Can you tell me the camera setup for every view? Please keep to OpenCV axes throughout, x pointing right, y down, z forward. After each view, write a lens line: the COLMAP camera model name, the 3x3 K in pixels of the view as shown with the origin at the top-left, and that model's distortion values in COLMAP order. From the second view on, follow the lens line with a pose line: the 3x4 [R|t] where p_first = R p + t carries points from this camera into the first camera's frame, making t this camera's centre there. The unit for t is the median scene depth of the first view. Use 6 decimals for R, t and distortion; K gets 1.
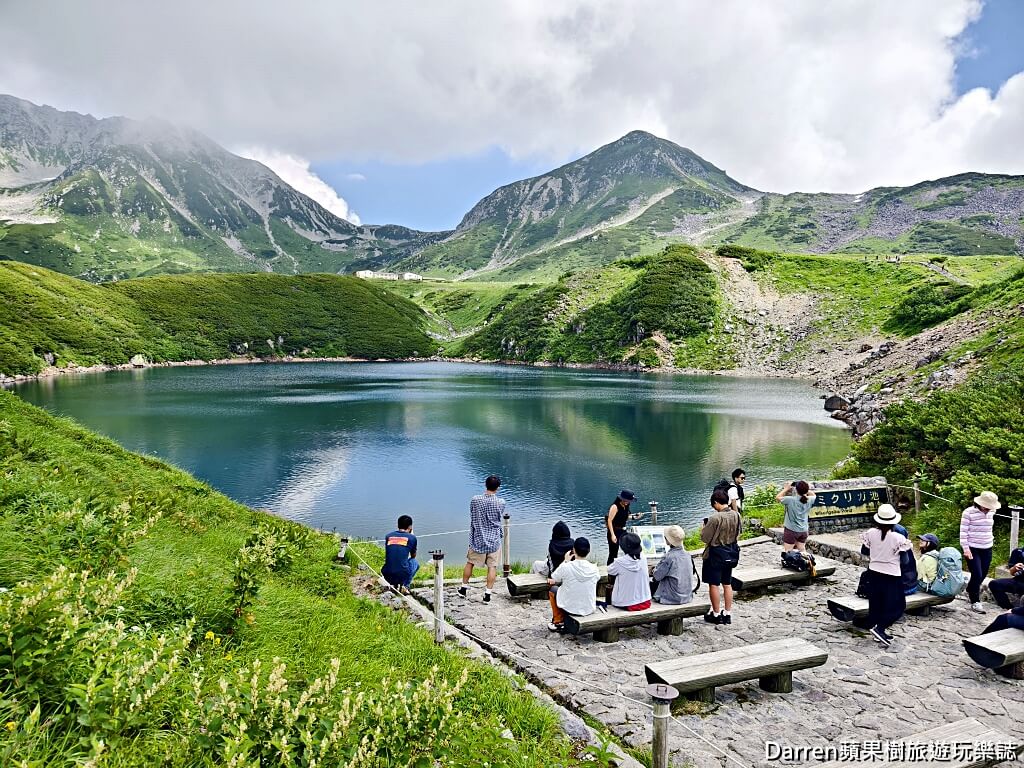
lens RADIAL K [[695.0, 0, 513.8], [0, 695.0, 381.2], [0, 0, 1]] dist [0.007213, -0.003436]
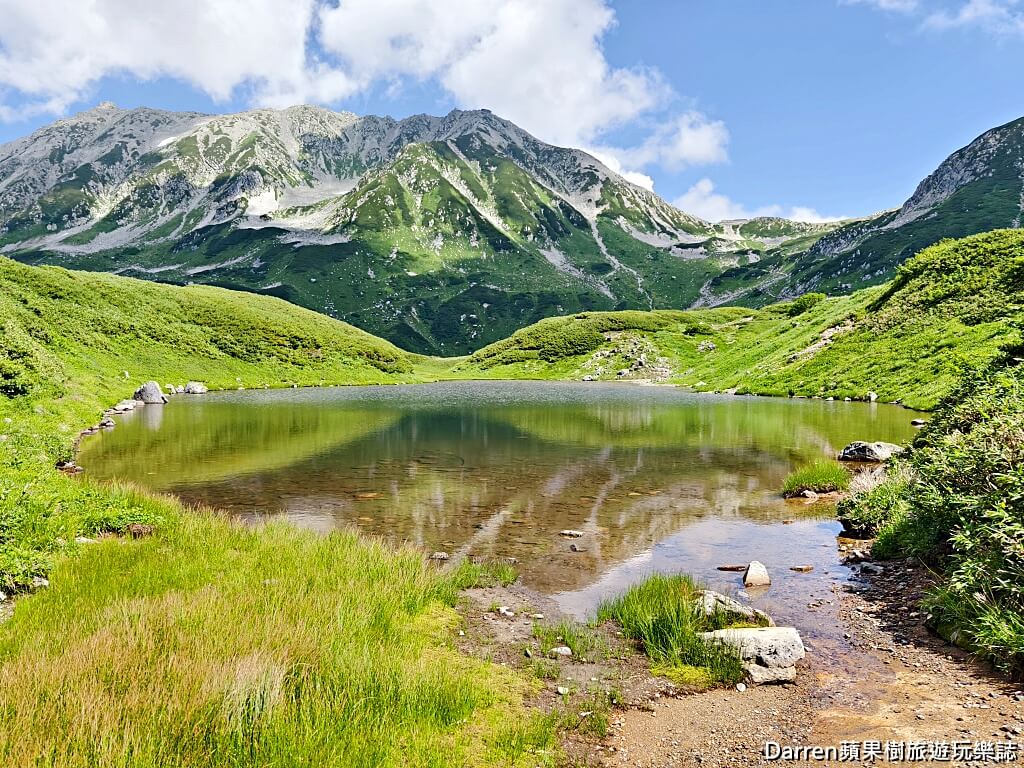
lens RADIAL K [[695.0, 0, 511.8], [0, 695.0, 386.9], [0, 0, 1]] dist [0.007213, -0.003436]
pose [[0.931399, -0.000055, -0.363999, -0.177215], [-0.008224, 0.999742, -0.021196, -0.044462], [0.363906, 0.022735, 0.931158, 0.301182]]
